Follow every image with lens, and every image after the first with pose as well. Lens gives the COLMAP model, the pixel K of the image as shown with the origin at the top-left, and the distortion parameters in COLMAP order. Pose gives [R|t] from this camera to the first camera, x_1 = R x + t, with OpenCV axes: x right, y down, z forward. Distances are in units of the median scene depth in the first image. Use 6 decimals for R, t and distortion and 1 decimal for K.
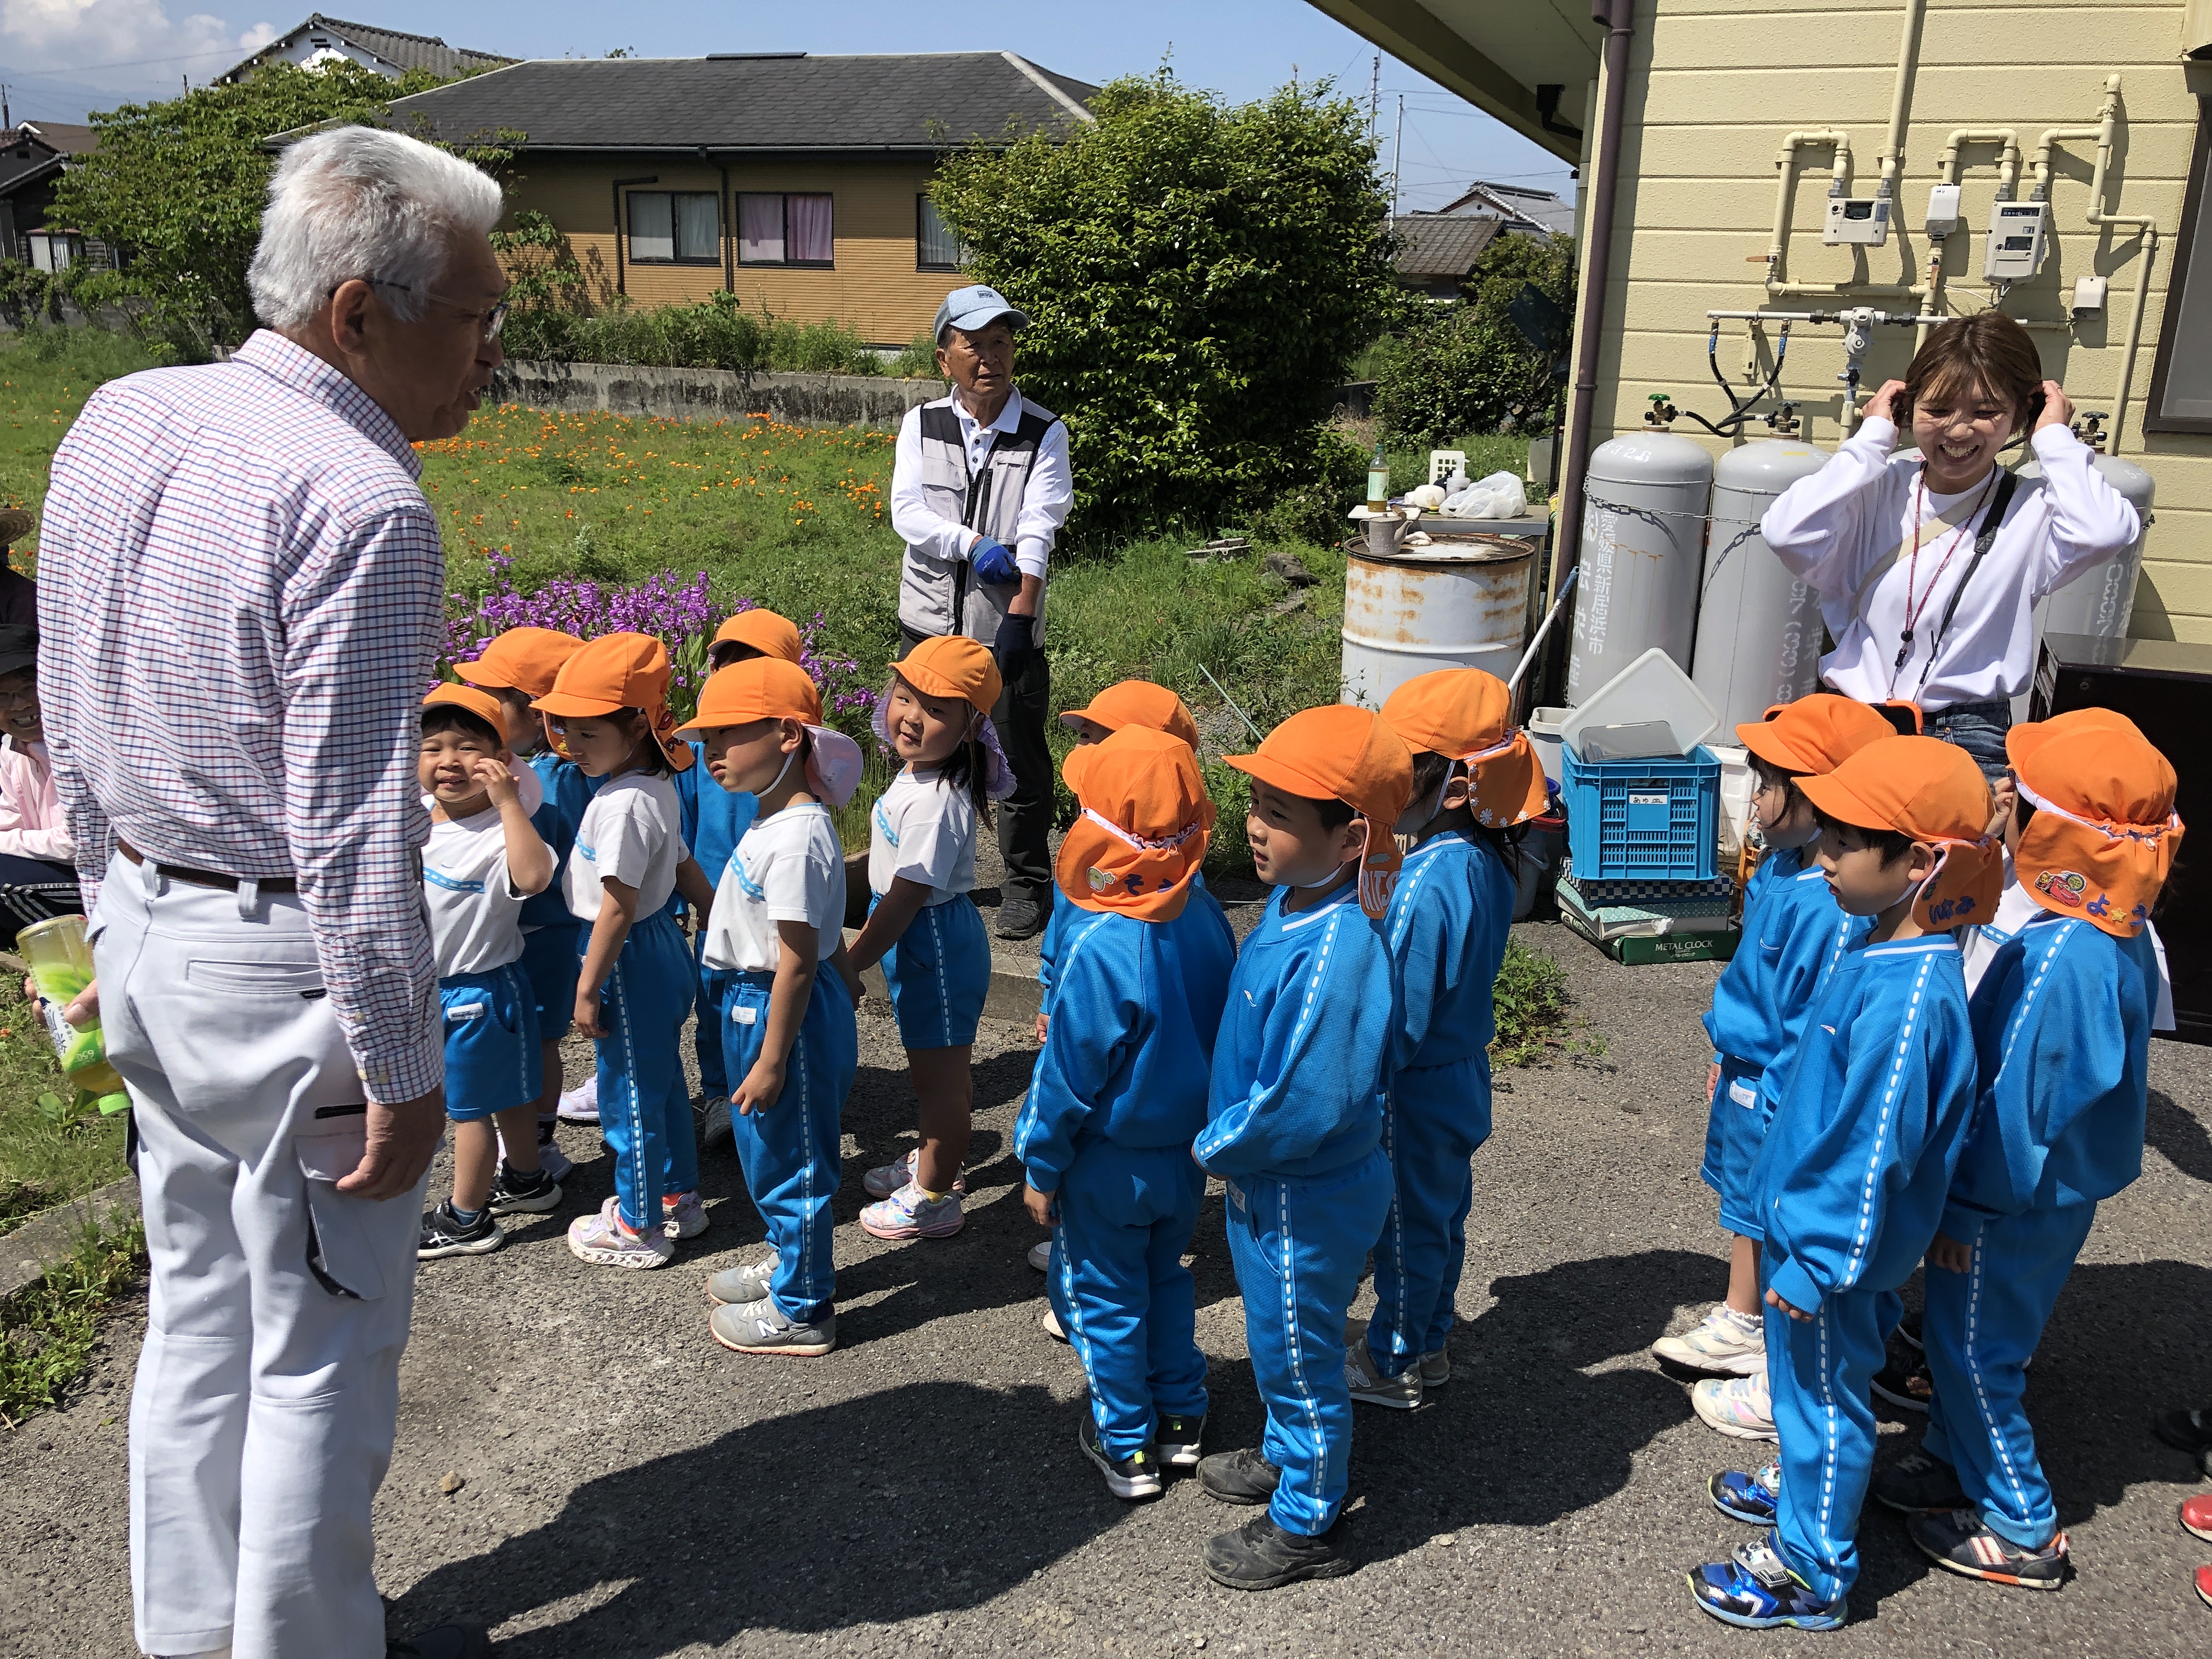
lens RADIAL K [[1847.8, 0, 1106.0], [0, 1847.8, 829.5], [0, 0, 1]] dist [0.028636, -0.005747]
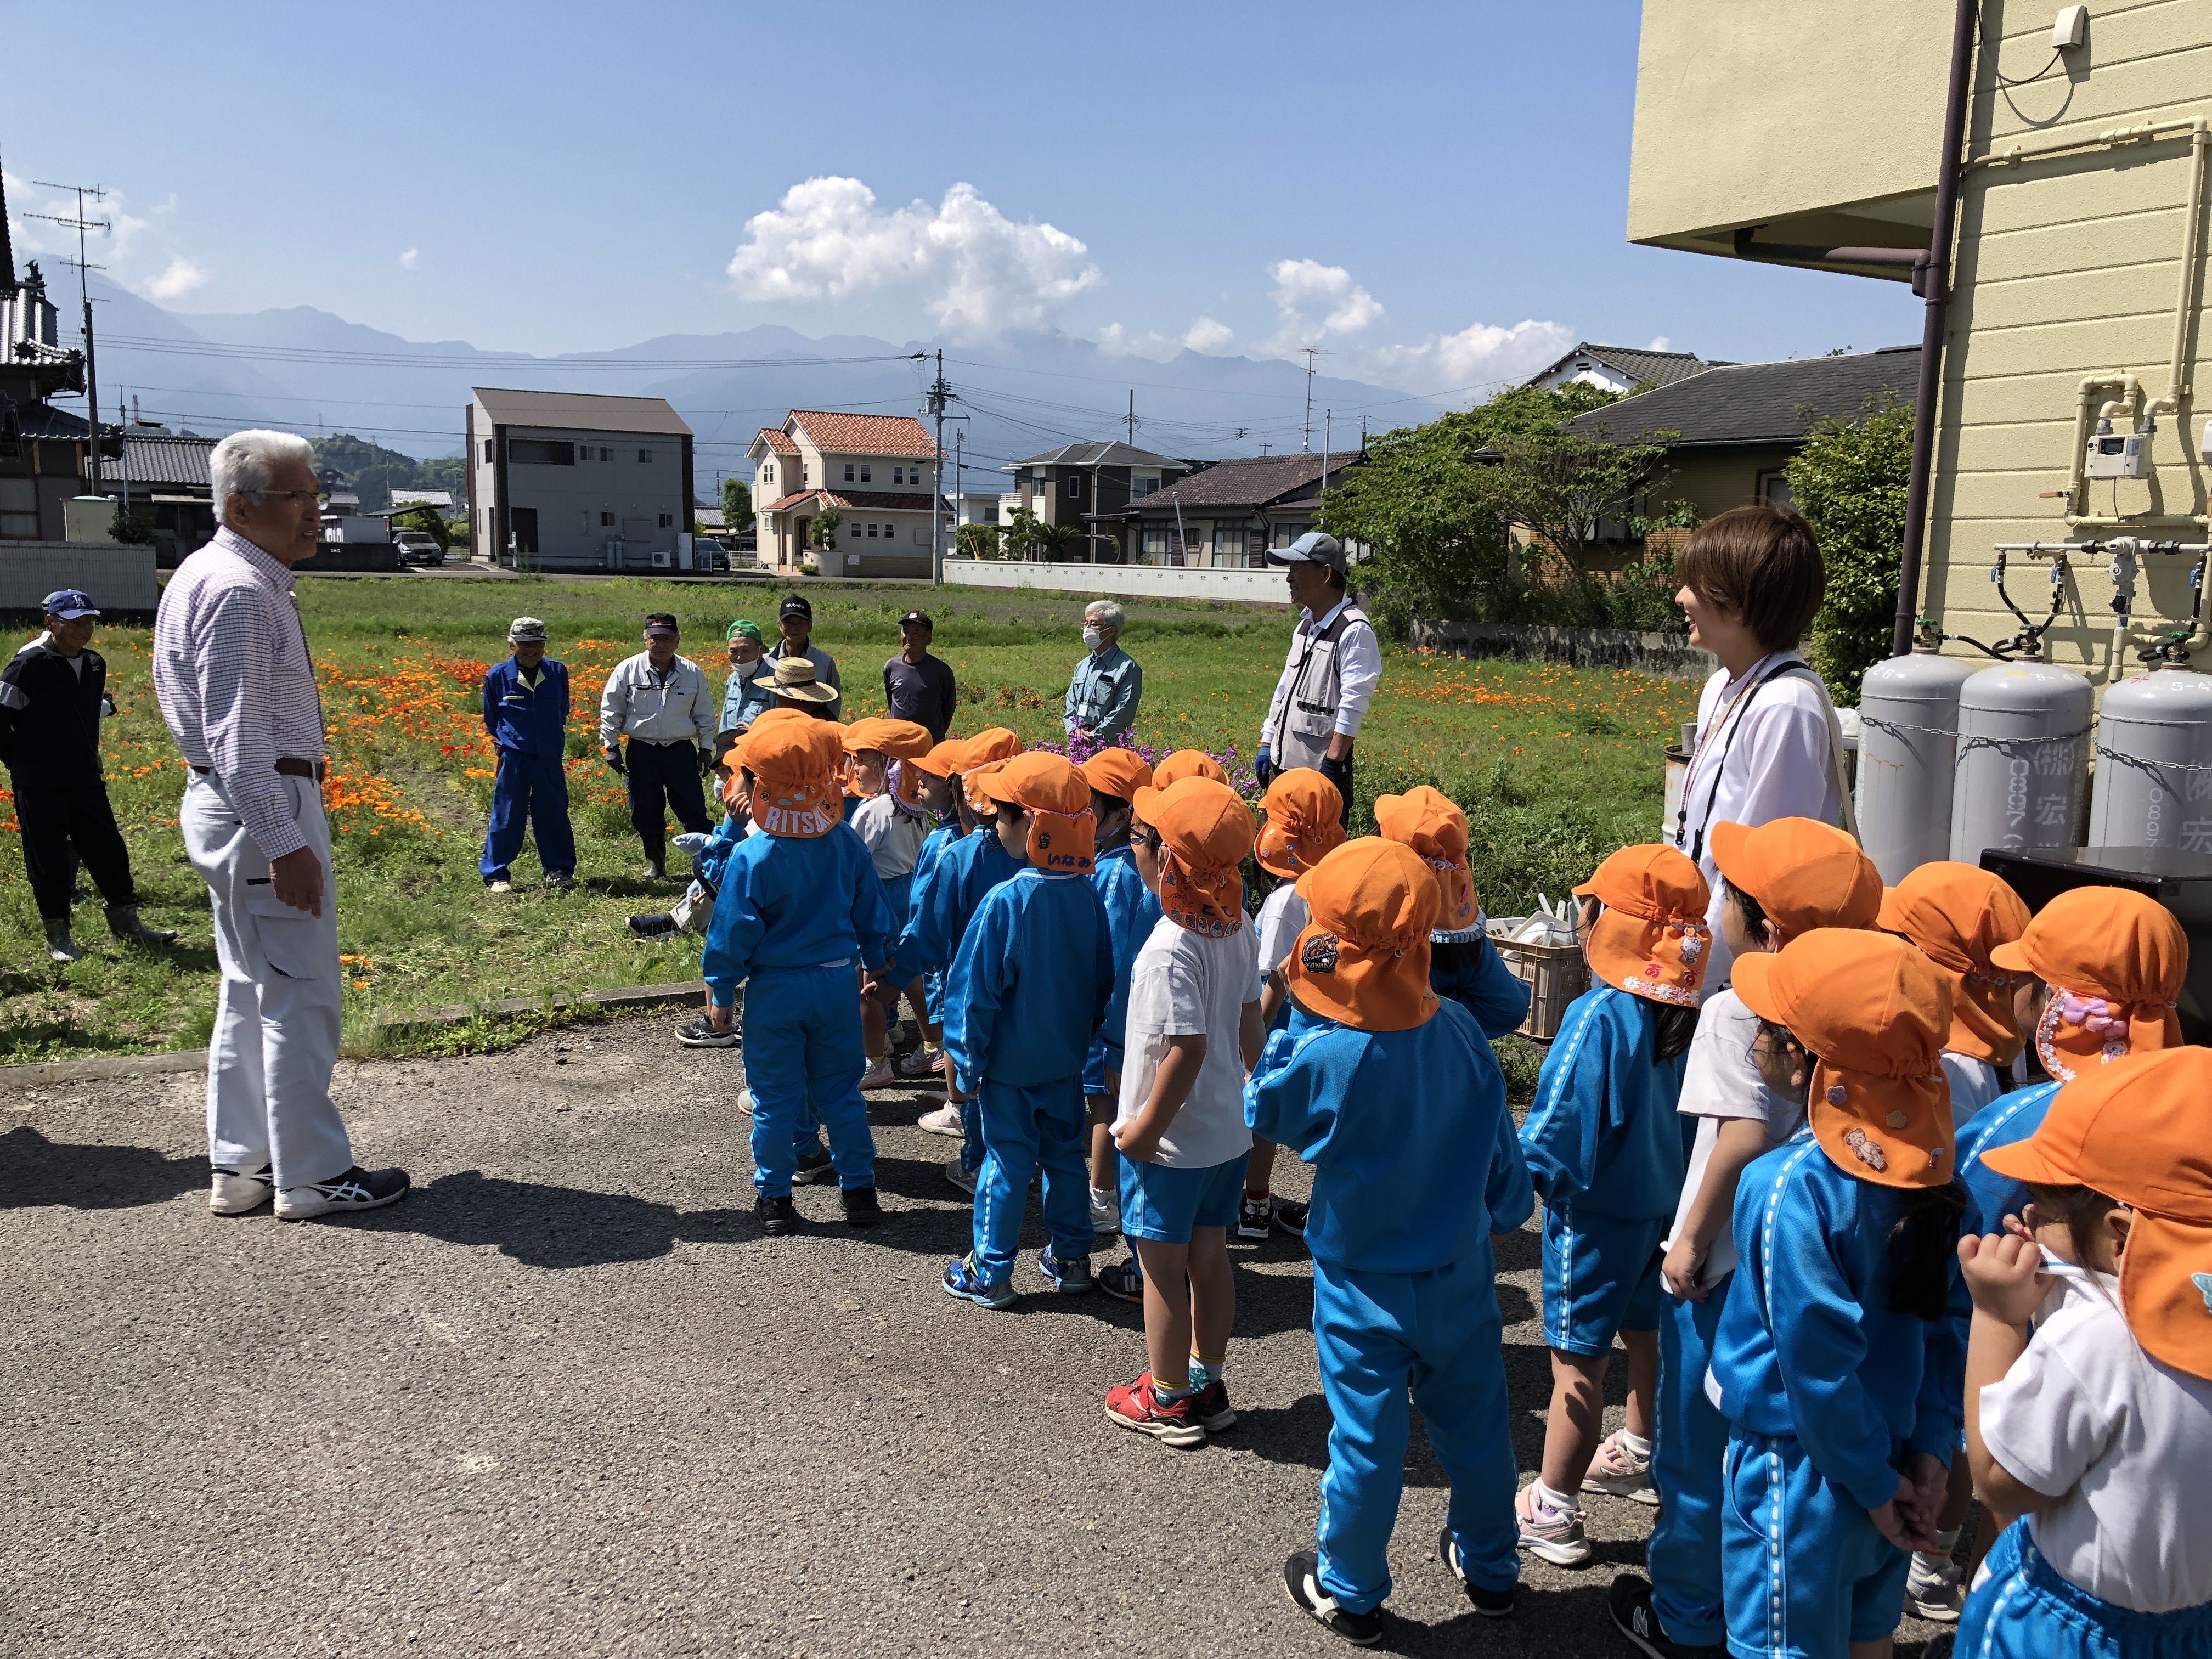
lens RADIAL K [[1847.8, 0, 1106.0], [0, 1847.8, 829.5], [0, 0, 1]] dist [0.028636, -0.005747]
pose [[0.781196, 0.082890, -0.618759, 0.123958], [-0.173956, 0.980793, -0.088233, 0.012863], [0.599561, 0.176564, 0.780610, -0.021022]]
